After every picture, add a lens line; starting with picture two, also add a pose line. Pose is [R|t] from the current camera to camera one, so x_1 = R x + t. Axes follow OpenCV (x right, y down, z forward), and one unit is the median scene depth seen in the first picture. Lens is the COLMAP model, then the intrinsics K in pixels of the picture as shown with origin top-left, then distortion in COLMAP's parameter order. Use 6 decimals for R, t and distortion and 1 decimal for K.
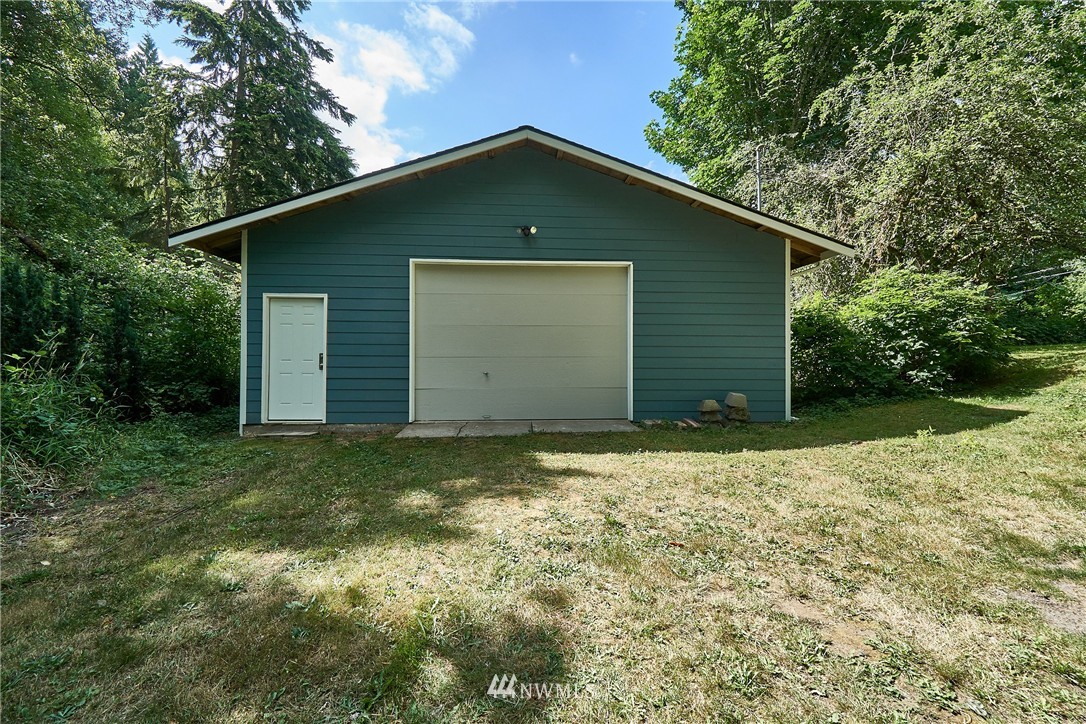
lens RADIAL K [[483.2, 0, 541.8], [0, 483.2, 358.4], [0, 0, 1]] dist [0.001553, -0.000205]
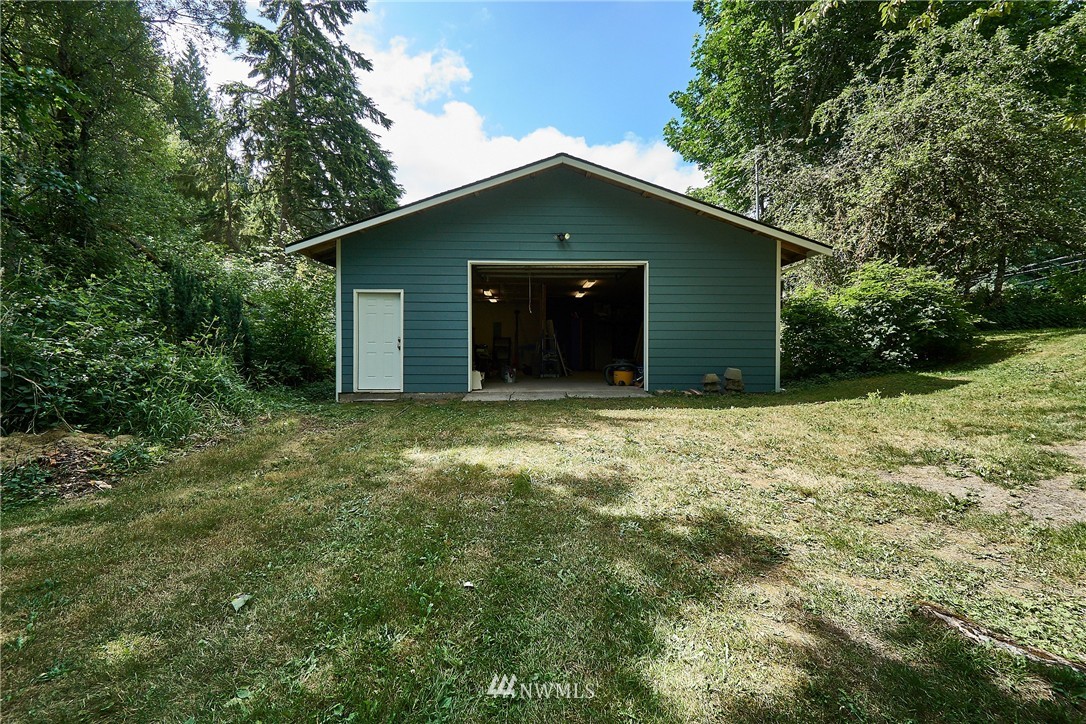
lens RADIAL K [[483.2, 0, 541.8], [0, 483.2, 358.4], [0, 0, 1]] dist [0.001553, -0.000205]
pose [[0.999118, -0.001314, -0.041972, -0.020945], [0.002206, 0.999772, 0.021223, 0.013210], [0.041934, -0.021297, 0.998893, -0.162427]]
